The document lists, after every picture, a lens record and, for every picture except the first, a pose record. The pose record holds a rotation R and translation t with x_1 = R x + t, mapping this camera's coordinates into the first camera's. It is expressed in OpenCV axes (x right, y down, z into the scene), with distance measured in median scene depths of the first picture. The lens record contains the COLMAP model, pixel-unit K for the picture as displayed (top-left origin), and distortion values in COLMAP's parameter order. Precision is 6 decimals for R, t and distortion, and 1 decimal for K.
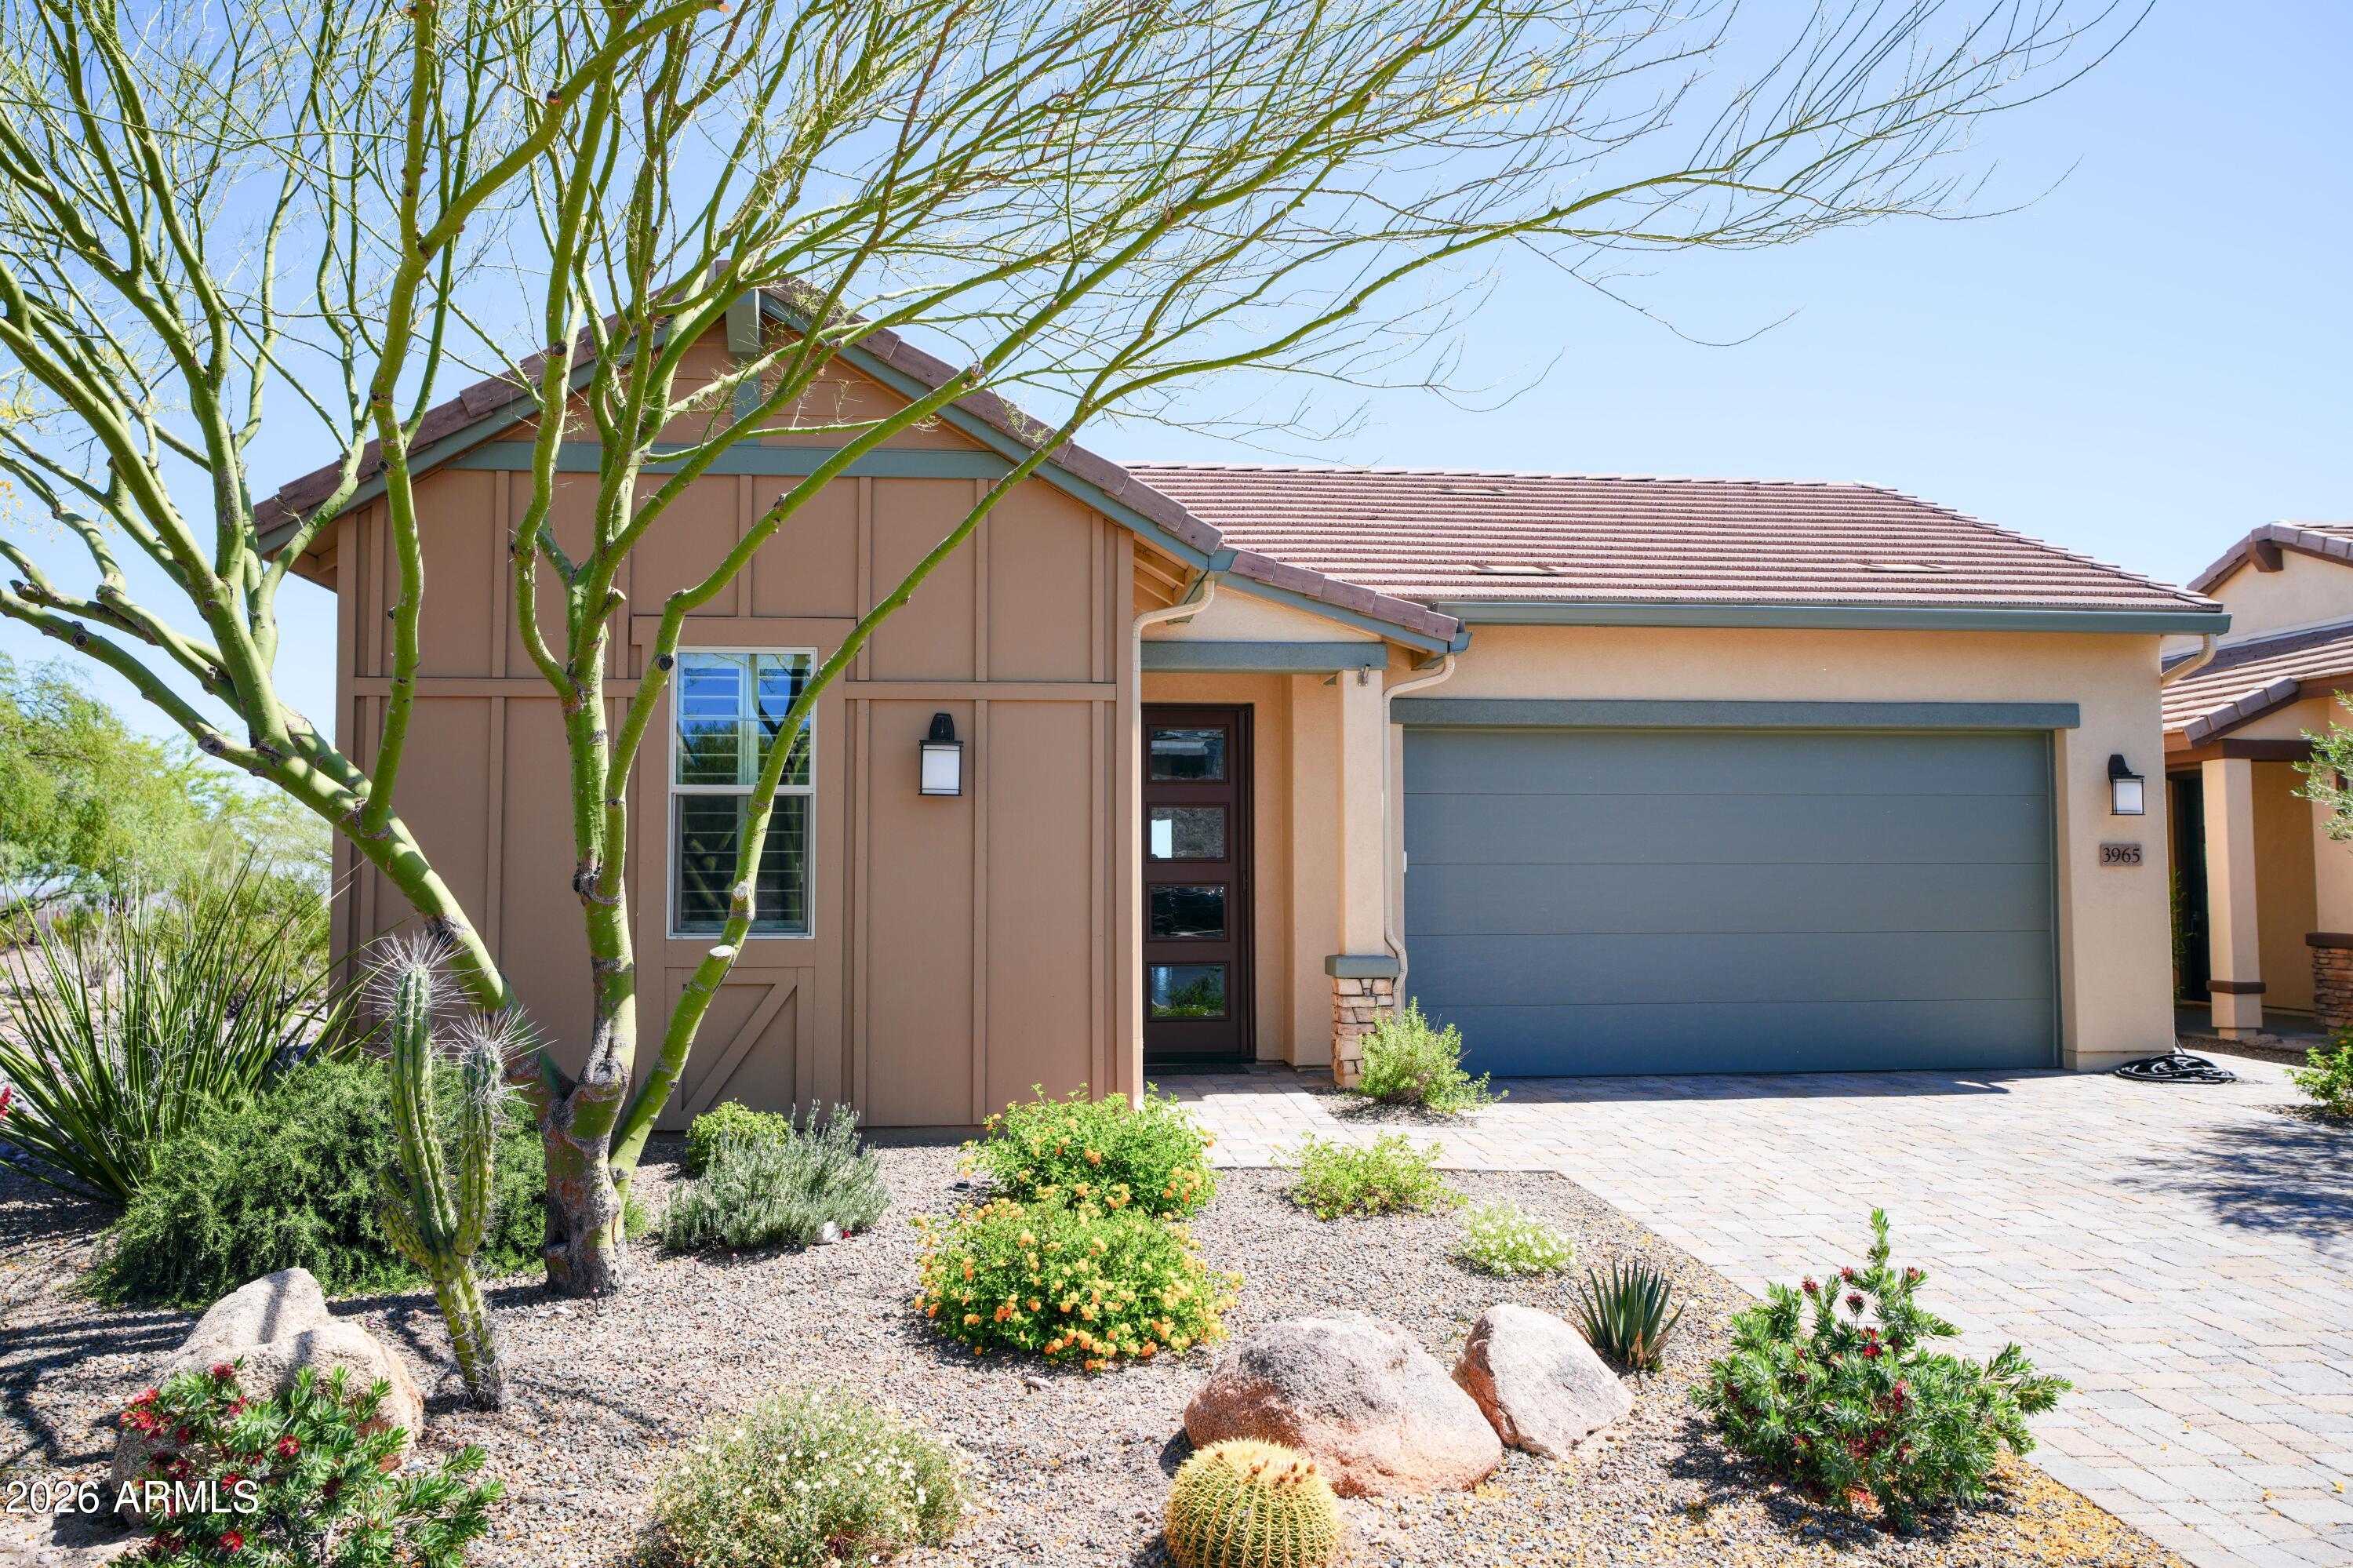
lens RADIAL K [[1782.5, 0, 1176.5], [0, 1782.5, 784.0], [0, 0, 1]] dist [-0.010935, -0.000066]
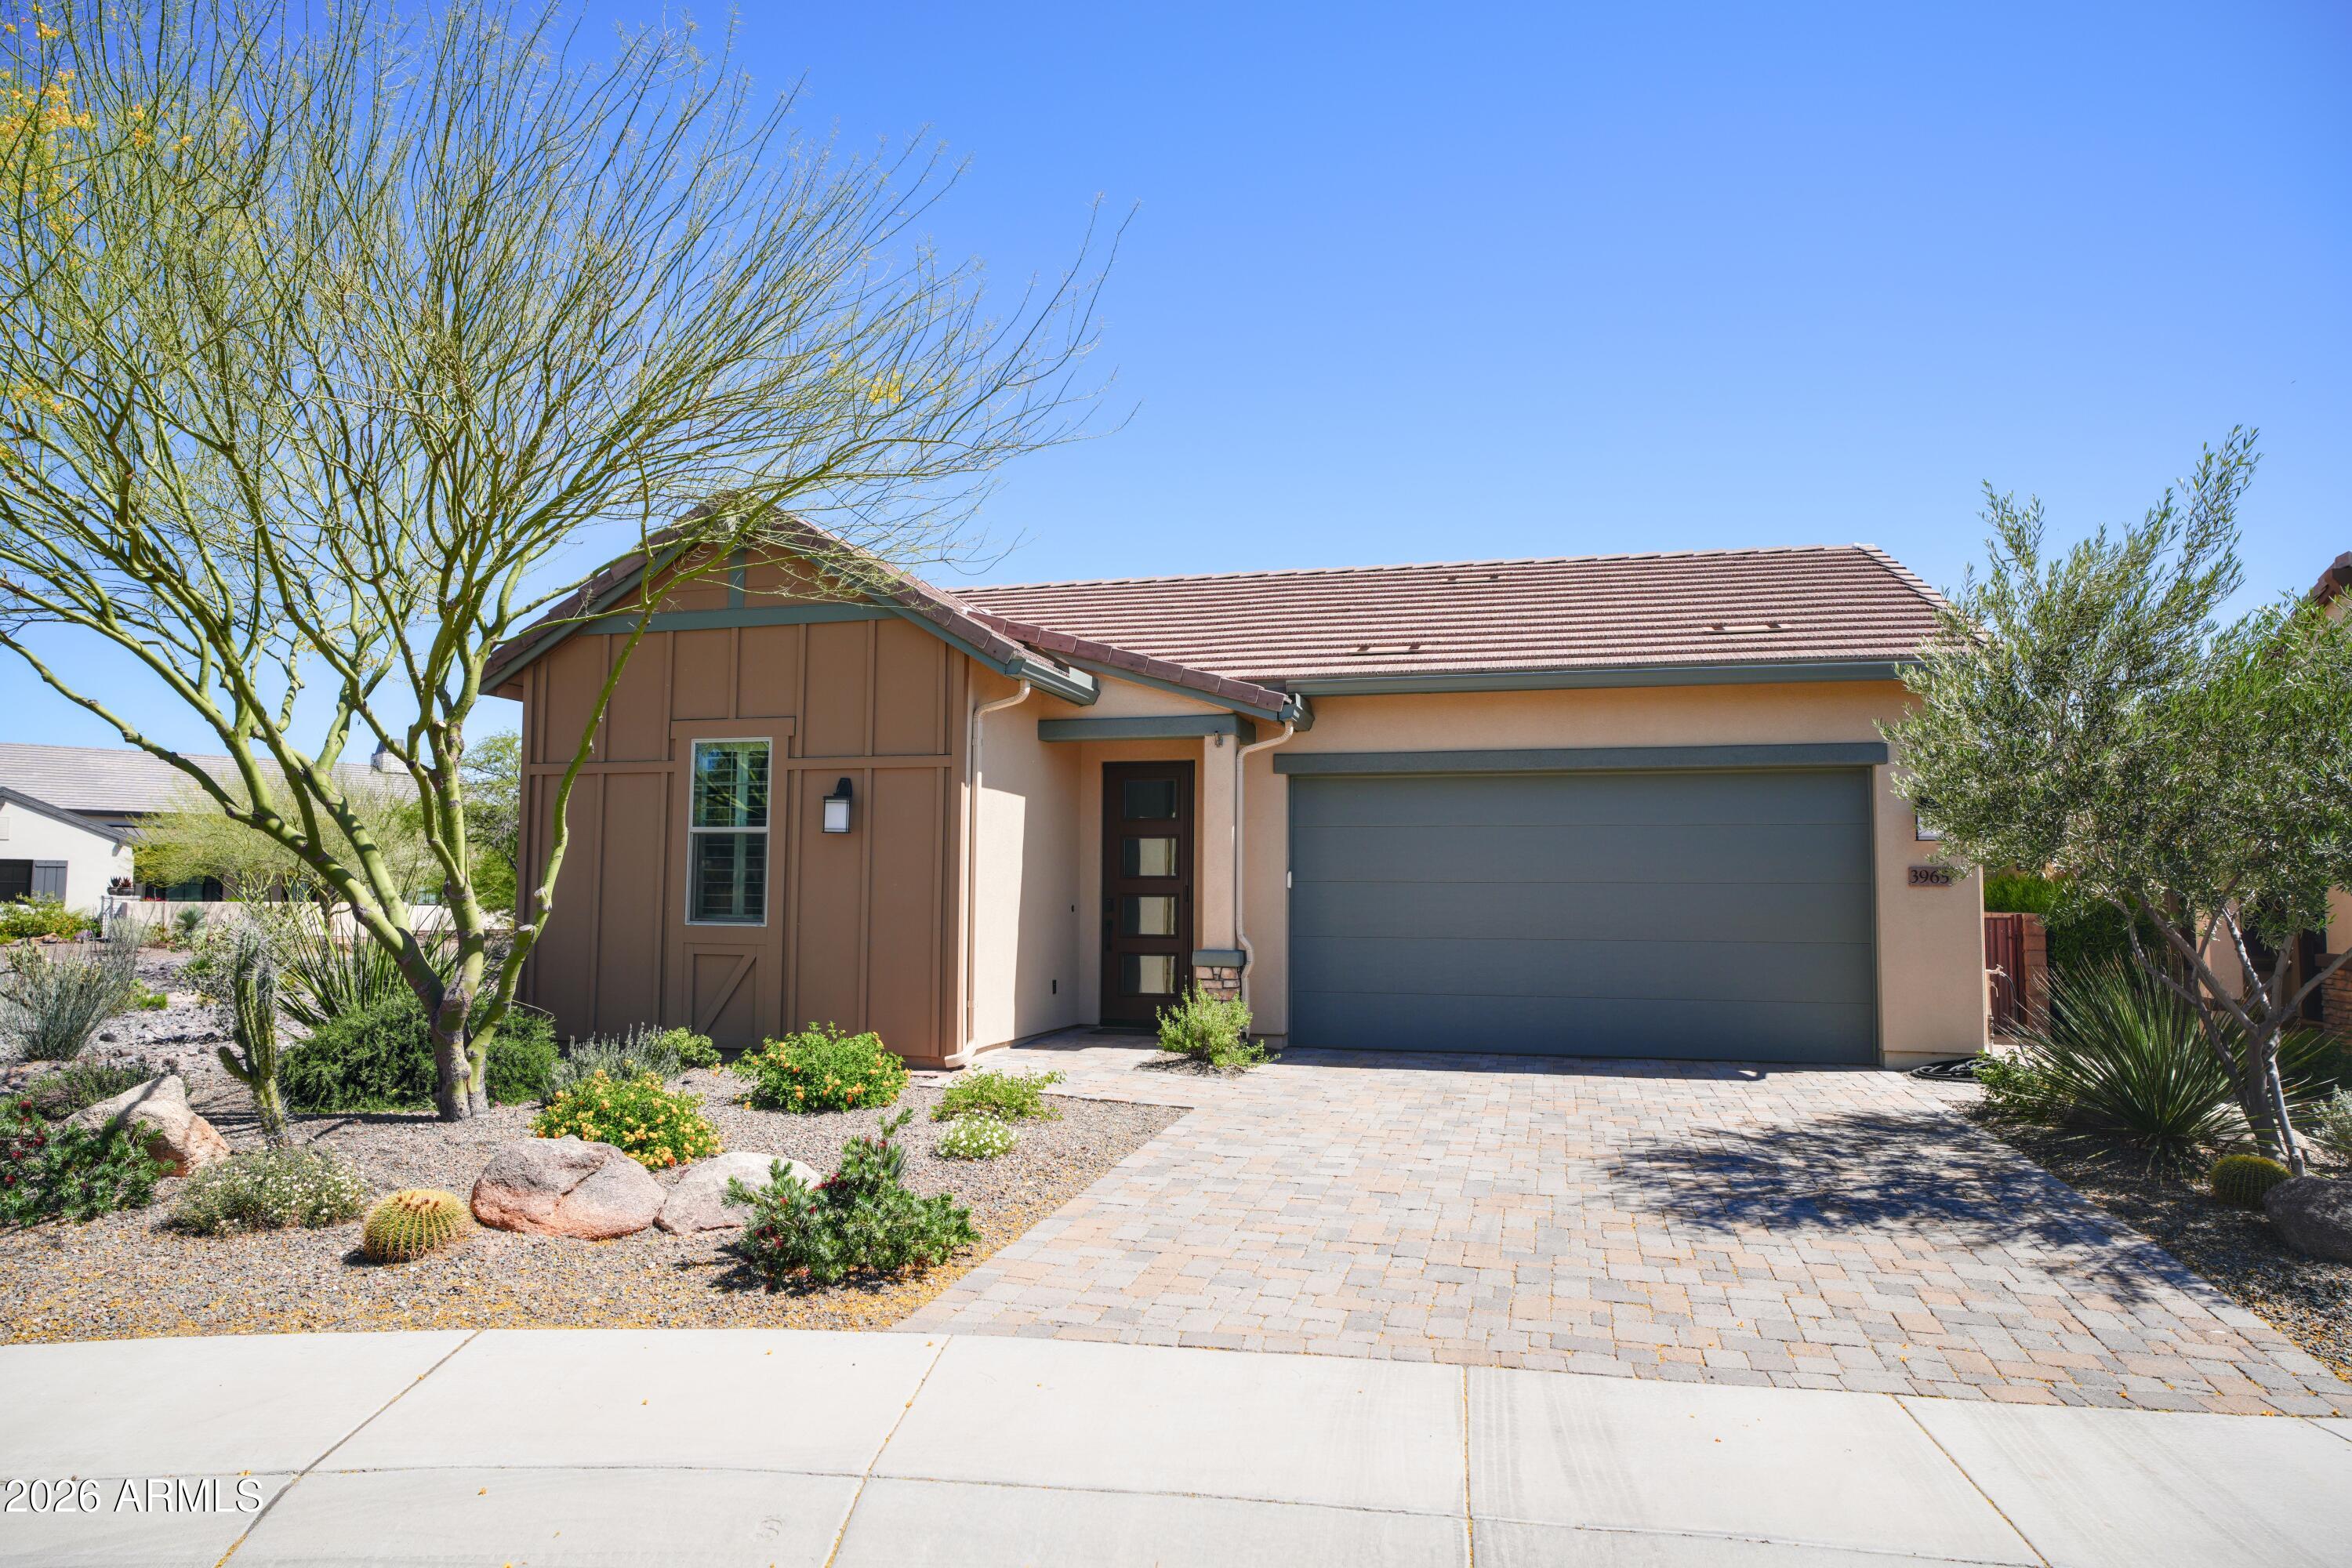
lens RADIAL K [[1528.3, 0, 1206.1], [0, 1528.3, 774.6], [0, 0, 1]] dist [-0.048547, 0.041307]
pose [[0.929060, -0.019308, -0.369424, 0.518152], [0.010487, 0.999610, -0.025872, -0.004970], [0.369780, 0.020162, 0.928901, -0.064729]]
